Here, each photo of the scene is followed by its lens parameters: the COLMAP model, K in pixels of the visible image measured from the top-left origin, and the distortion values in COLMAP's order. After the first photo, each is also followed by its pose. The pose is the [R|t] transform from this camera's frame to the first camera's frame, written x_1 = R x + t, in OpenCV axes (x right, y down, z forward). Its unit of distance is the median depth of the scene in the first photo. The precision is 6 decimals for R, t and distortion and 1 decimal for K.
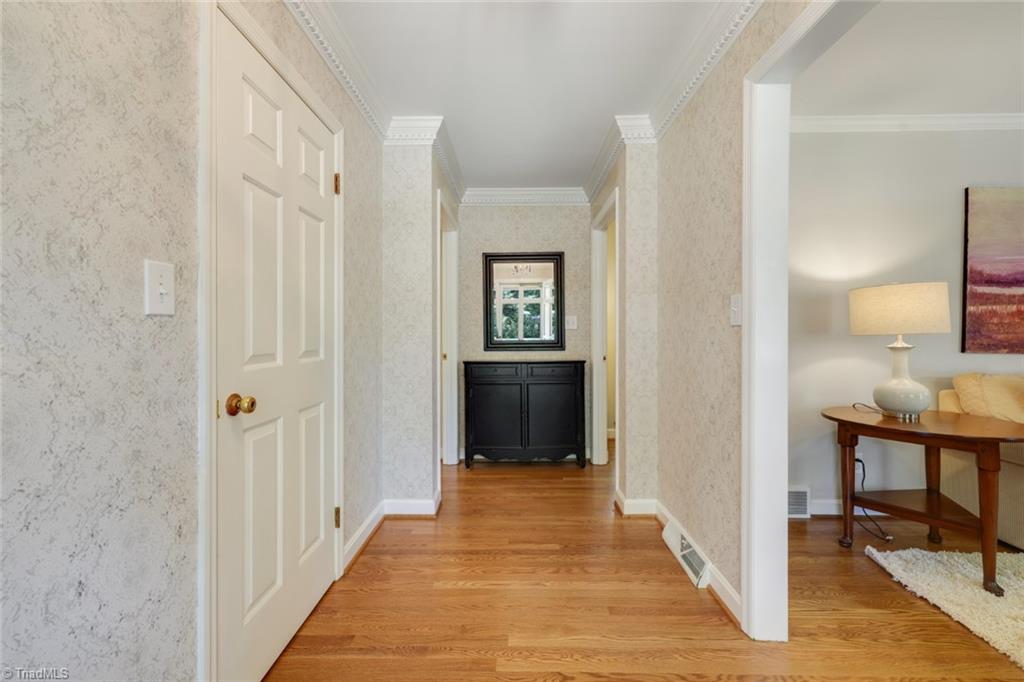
lens RADIAL K [[433.1, 0, 512.0], [0, 433.1, 341.0], [0, 0, 1]] dist [-0.000275, 0.000058]
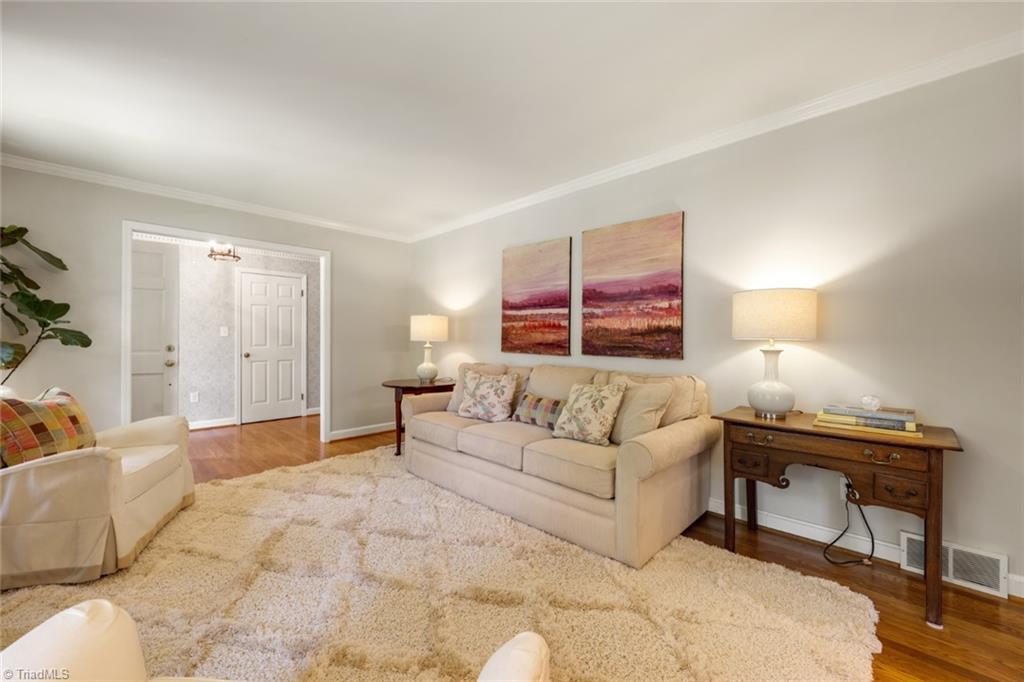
lens RADIAL K [[407.1, 0, 512.0], [0, 407.1, 341.0], [0, 0, 1]] dist [-0.001151, 0.000029]
pose [[0.717345, 0.010509, -0.696639, 2.150412], [-0.005325, 0.999940, 0.009601, -0.028130], [0.696697, -0.003178, 0.717358, -0.073634]]
